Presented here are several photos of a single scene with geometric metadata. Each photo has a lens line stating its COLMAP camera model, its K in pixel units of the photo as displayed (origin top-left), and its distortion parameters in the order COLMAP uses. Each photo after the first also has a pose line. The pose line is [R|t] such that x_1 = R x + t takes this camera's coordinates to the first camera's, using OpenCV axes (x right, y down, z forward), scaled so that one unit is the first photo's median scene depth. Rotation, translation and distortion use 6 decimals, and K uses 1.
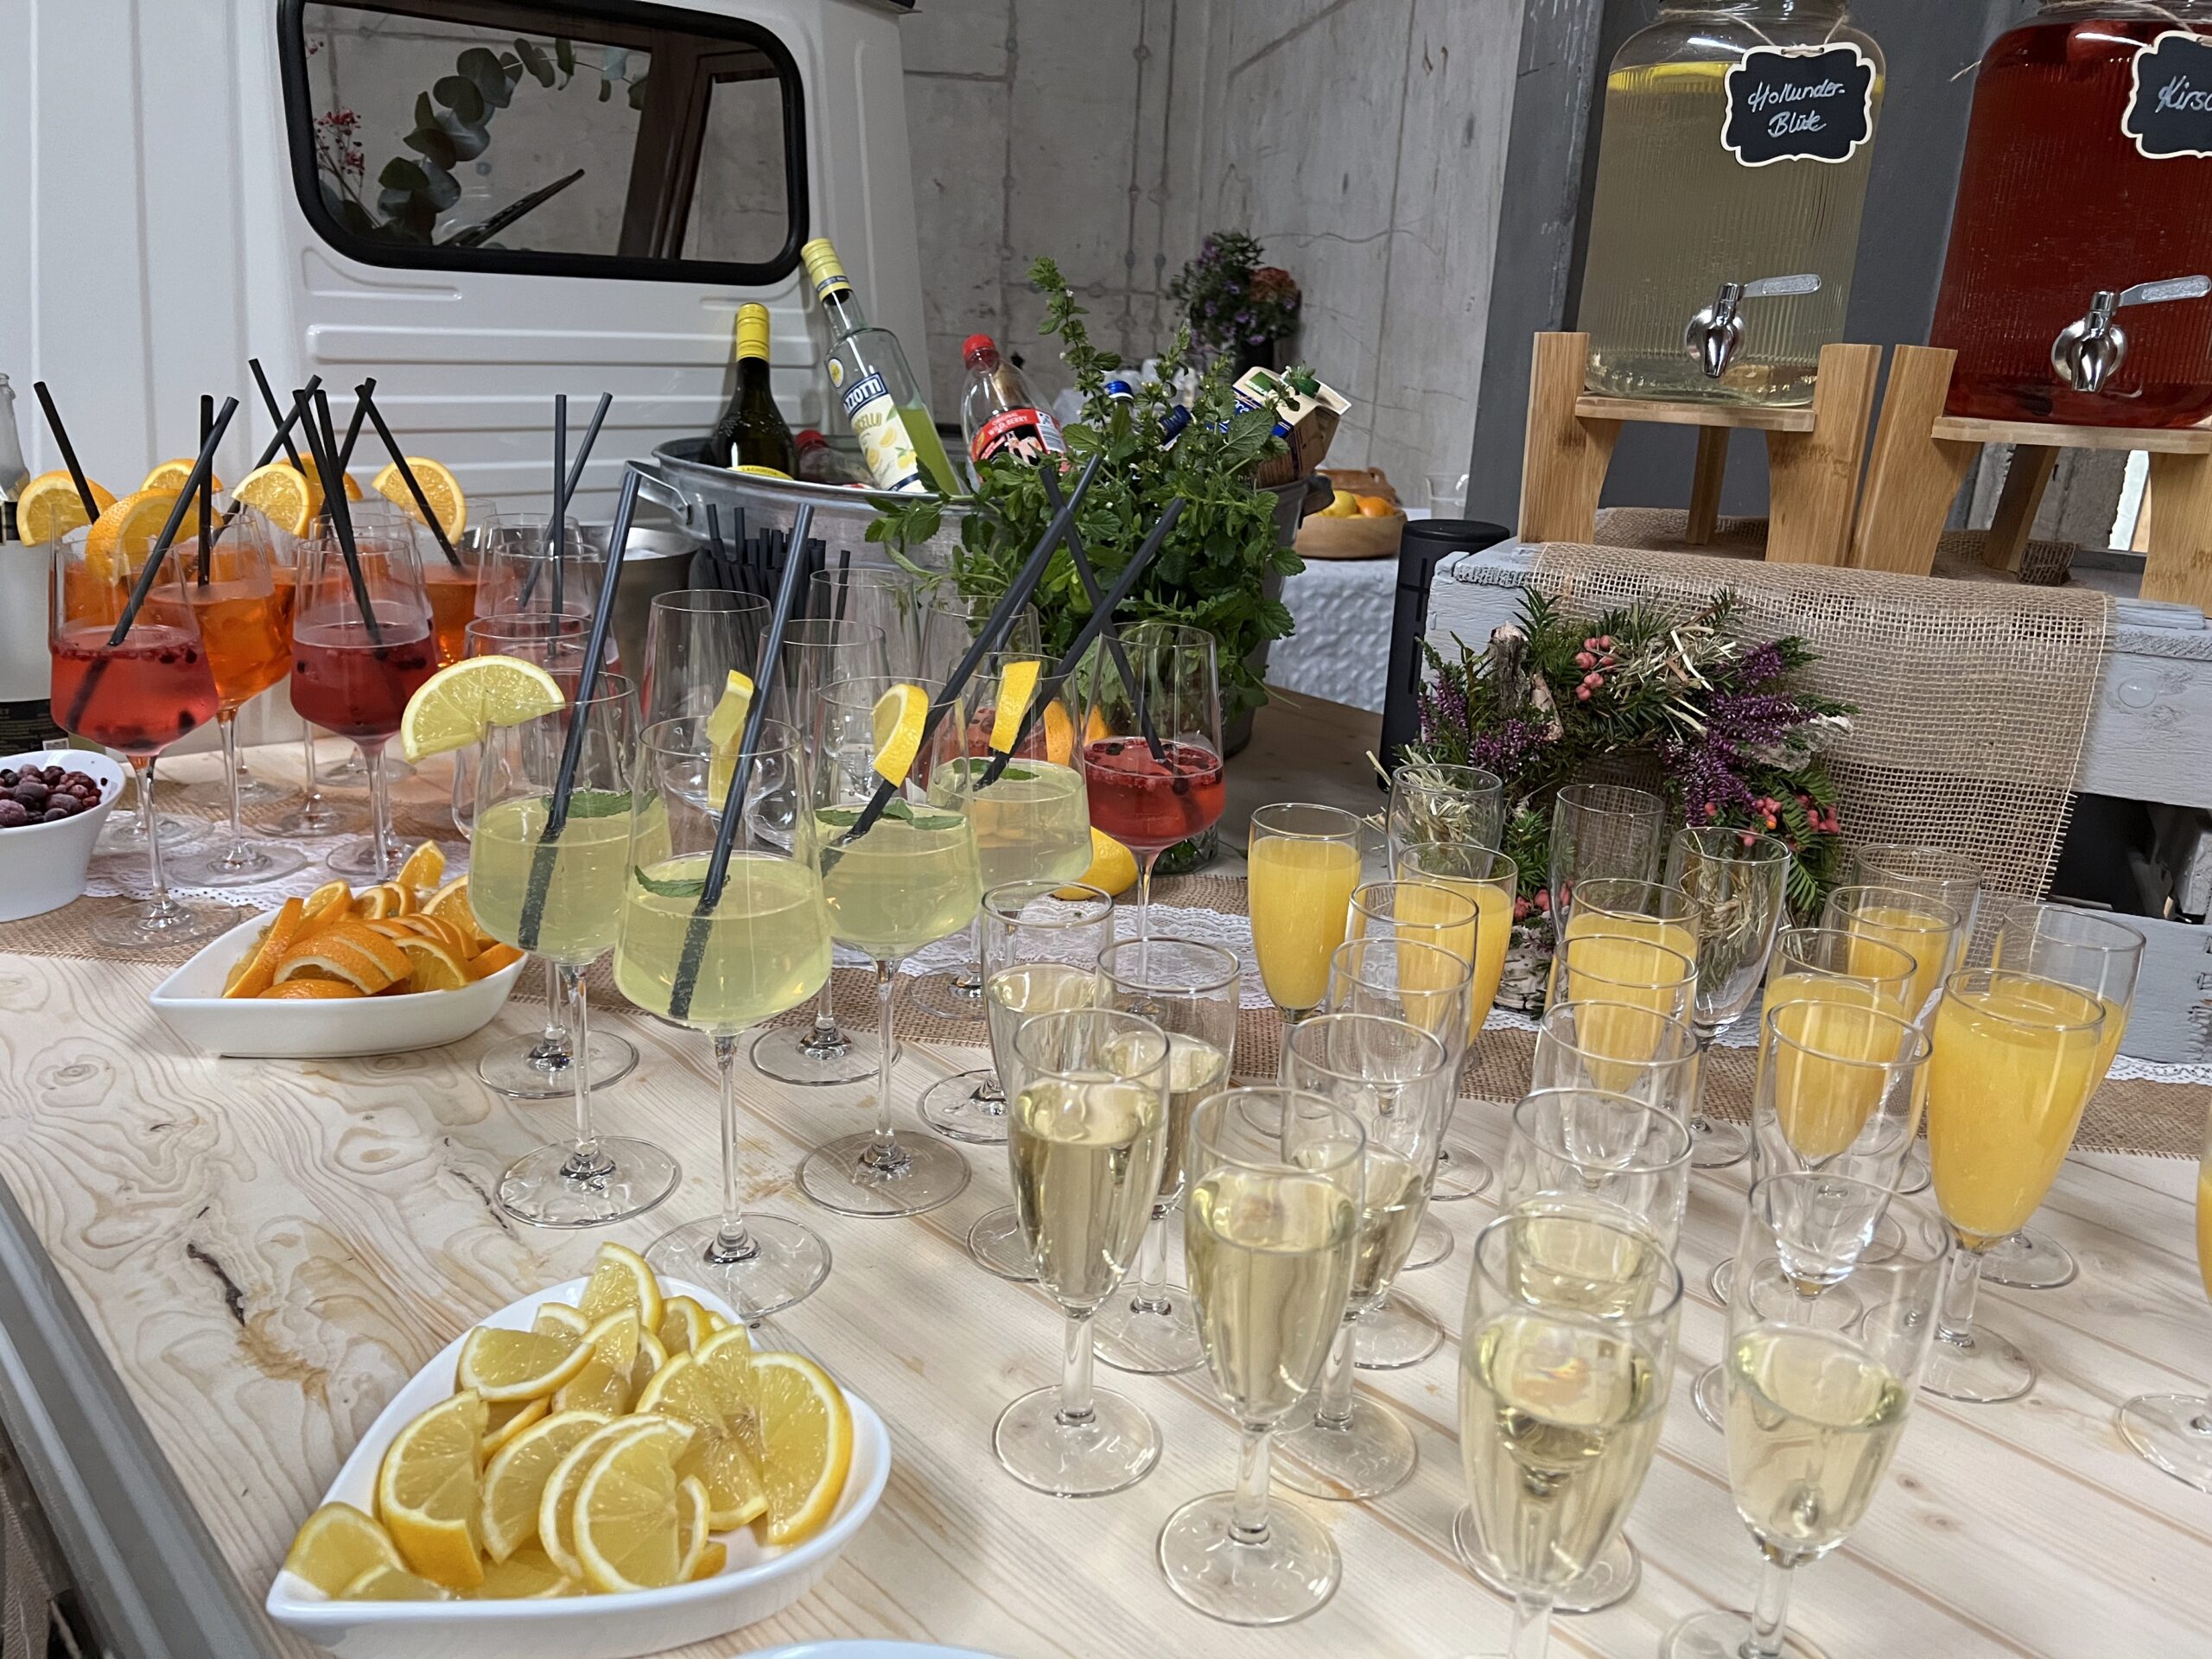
lens RADIAL K [[1572.0, 0, 1106.0], [0, 1572.0, 829.5], [0, 0, 1]] dist [0.004438, 0.028239]
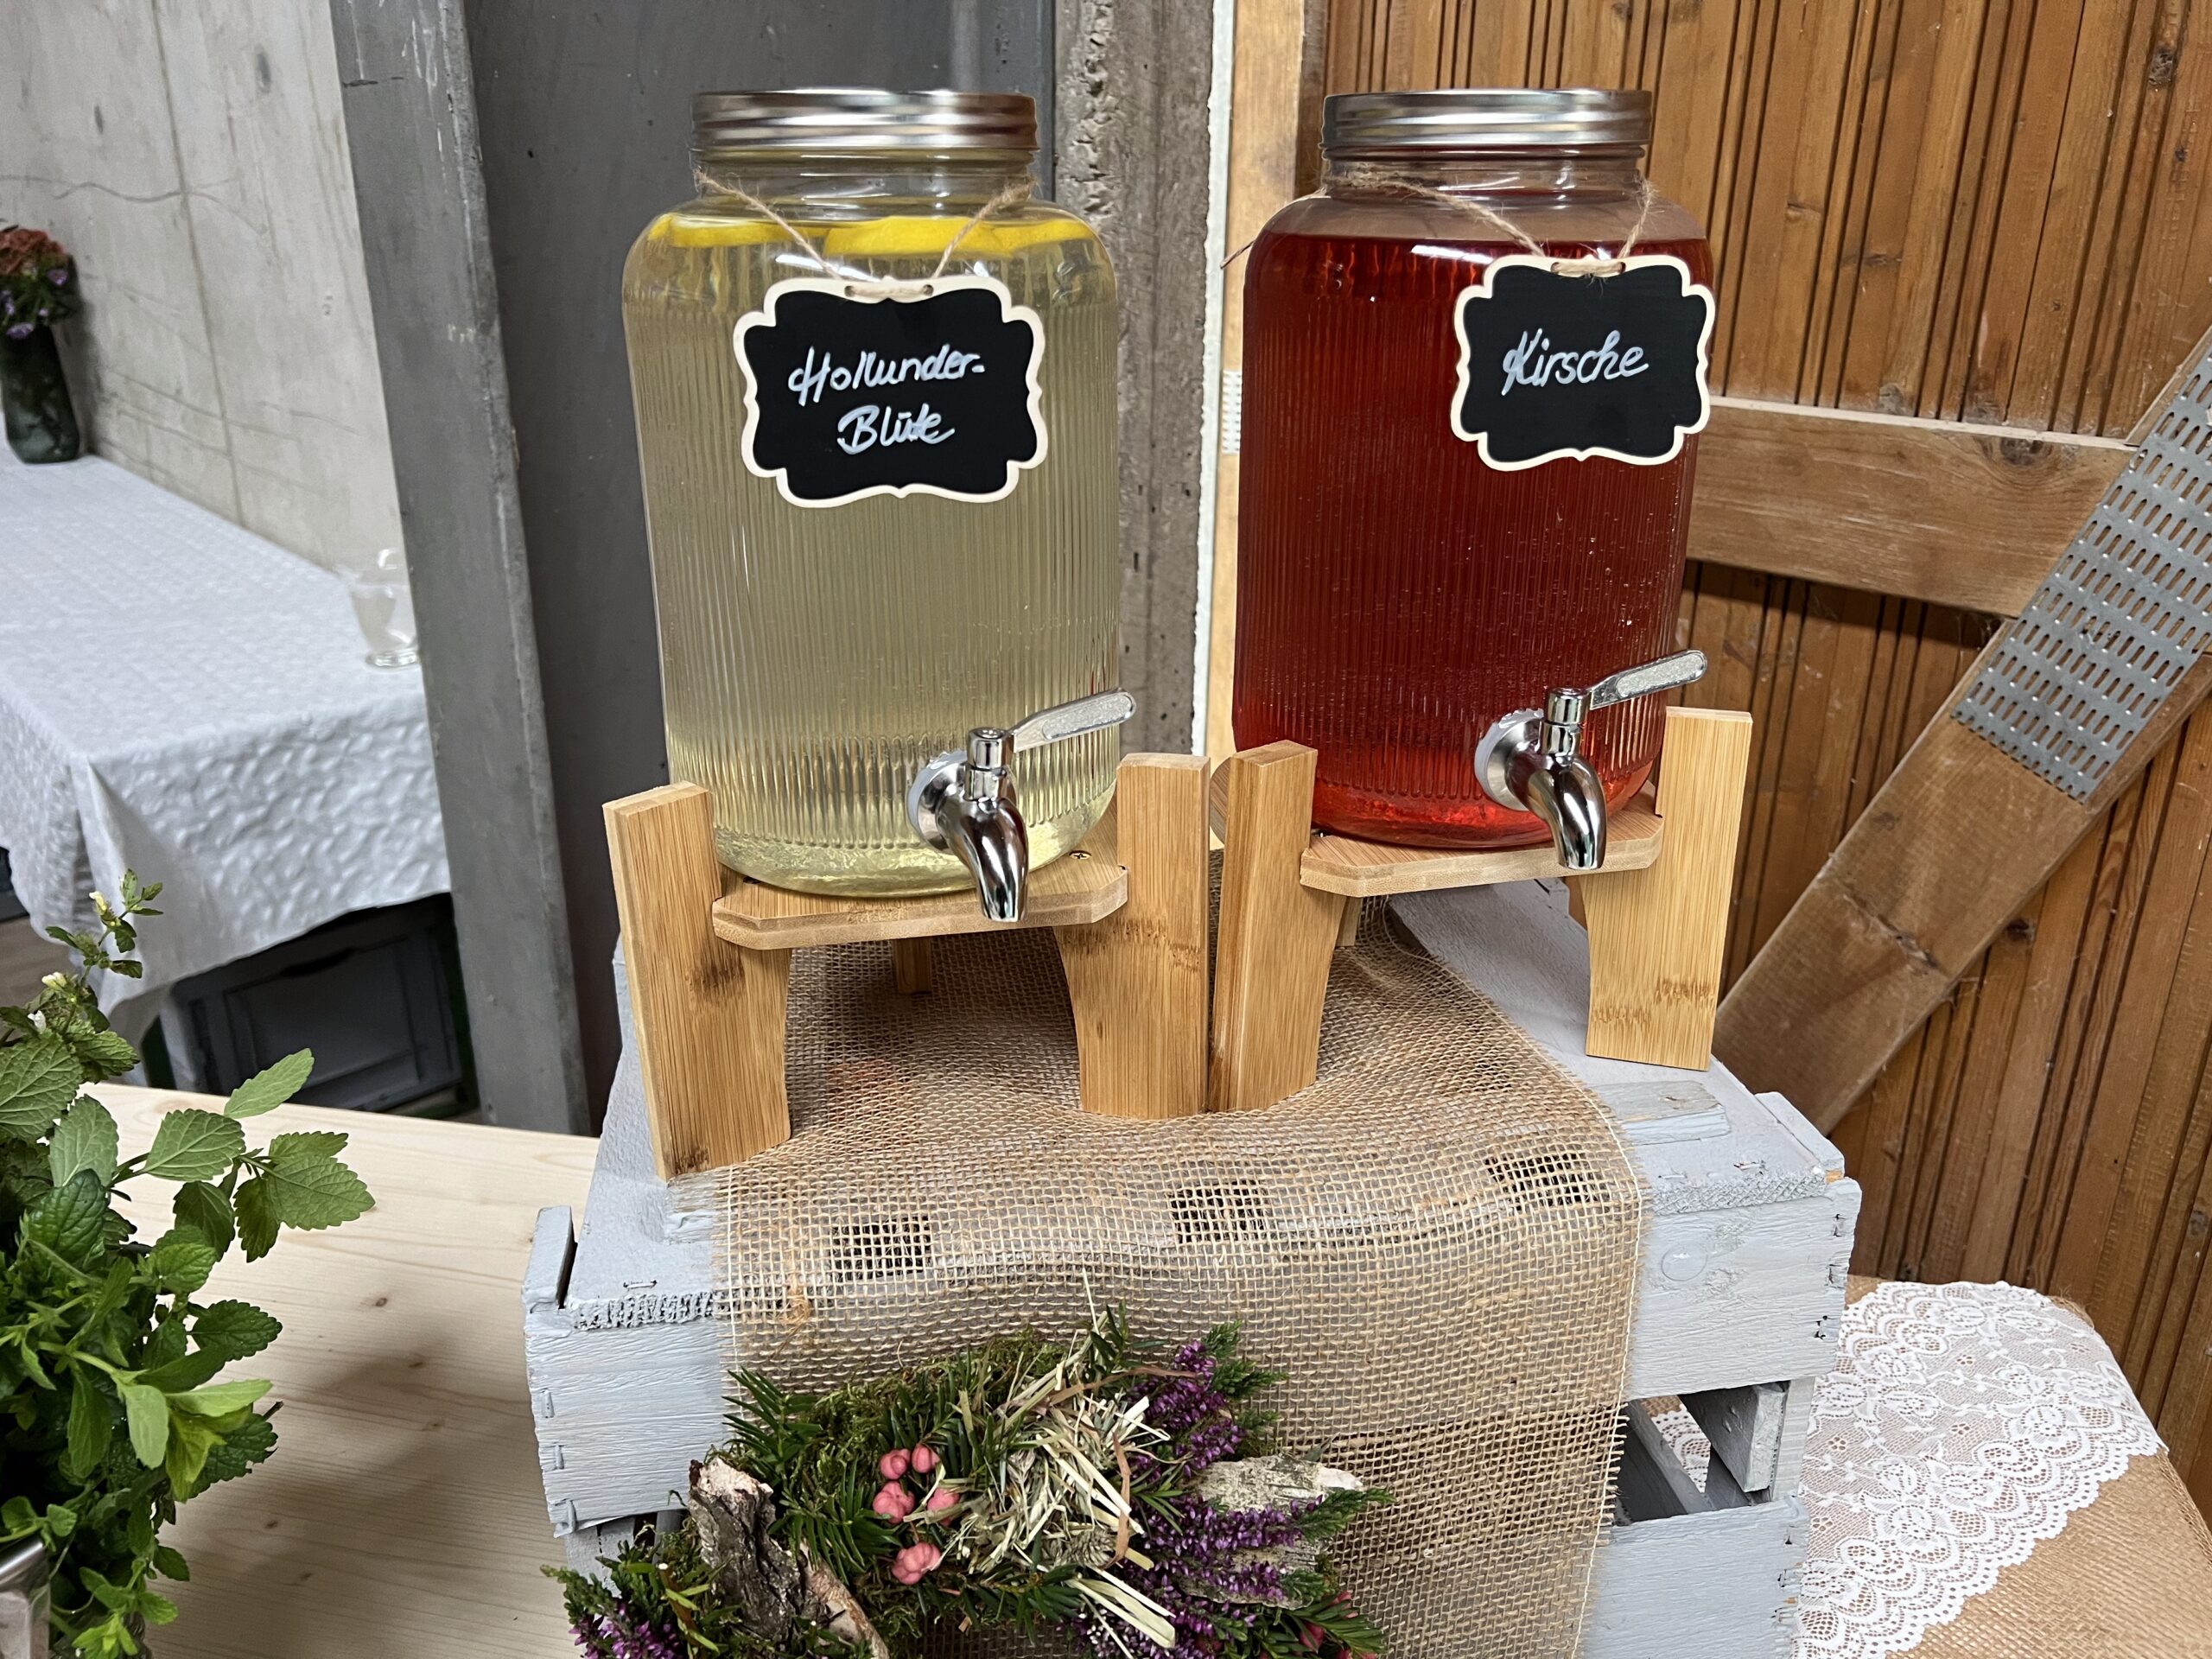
lens RADIAL K [[1660.5, 0, 1106.0], [0, 1660.5, 829.5], [0, 0, 1]] dist [0.002742, -0.001719]
pose [[0.800504, -0.245307, 0.546825, 0.037314], [0.222678, 0.968820, 0.108635, -0.110936], [-0.556425, 0.034804, 0.830169, 0.160130]]
